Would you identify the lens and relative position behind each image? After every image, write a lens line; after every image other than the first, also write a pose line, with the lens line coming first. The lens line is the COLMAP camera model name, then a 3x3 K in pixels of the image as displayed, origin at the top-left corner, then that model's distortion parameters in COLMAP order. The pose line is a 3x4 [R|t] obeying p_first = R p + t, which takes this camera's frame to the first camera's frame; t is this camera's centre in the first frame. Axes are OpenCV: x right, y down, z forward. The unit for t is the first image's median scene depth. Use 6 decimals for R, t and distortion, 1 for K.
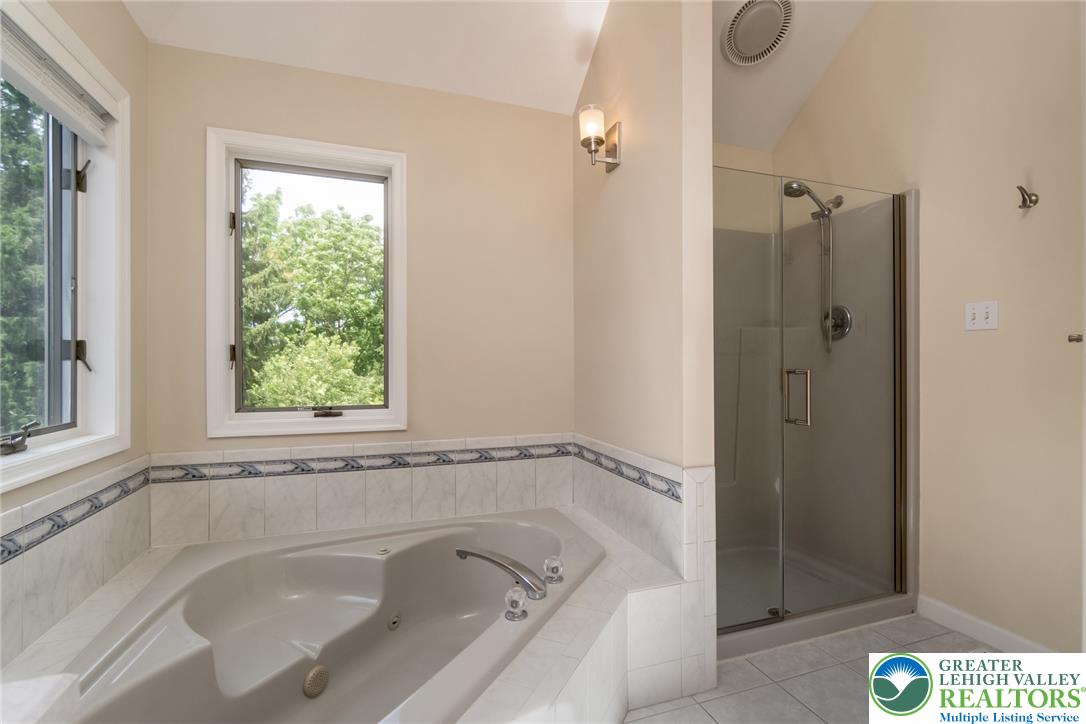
lens RADIAL K [[483.3, 0, 543.0], [0, 483.3, 362.0], [0, 0, 1]] dist [-0.010820, -0.000389]
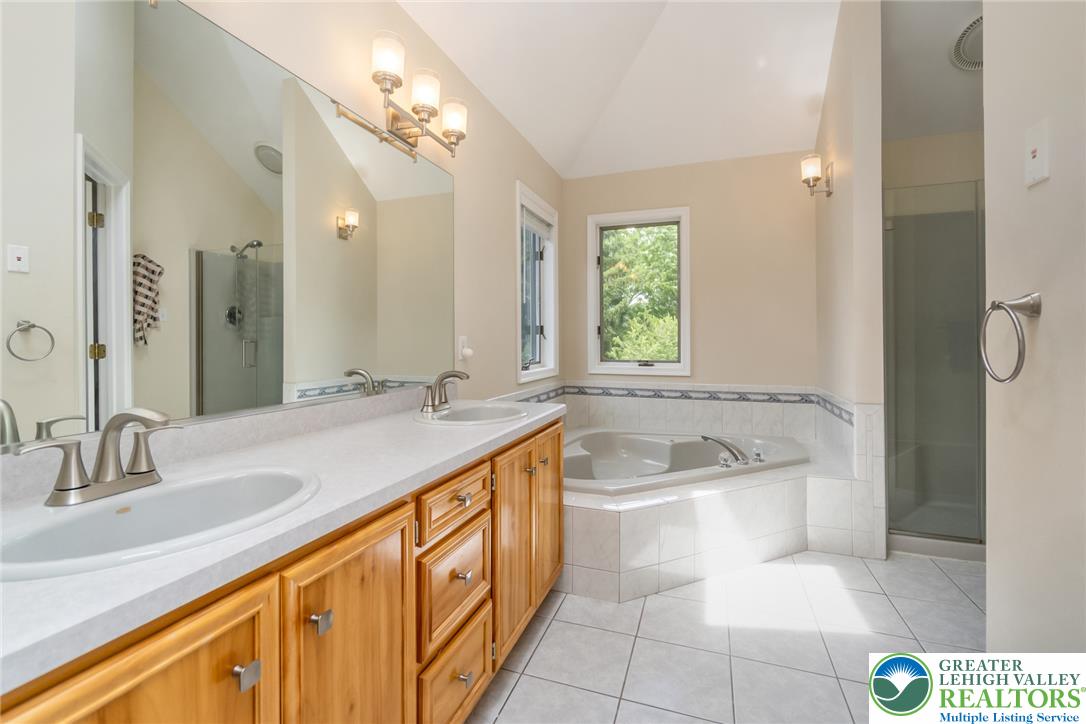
lens RADIAL K [[473.9, 0, 542.9], [0, 473.9, 347.2], [0, 0, 1]] dist [0.000102, 0.000013]
pose [[0.771880, 0.010581, -0.635680, 0.379387], [0.005356, 0.999718, 0.023144, 0.003743], [0.635745, -0.021269, 0.771606, -0.594069]]
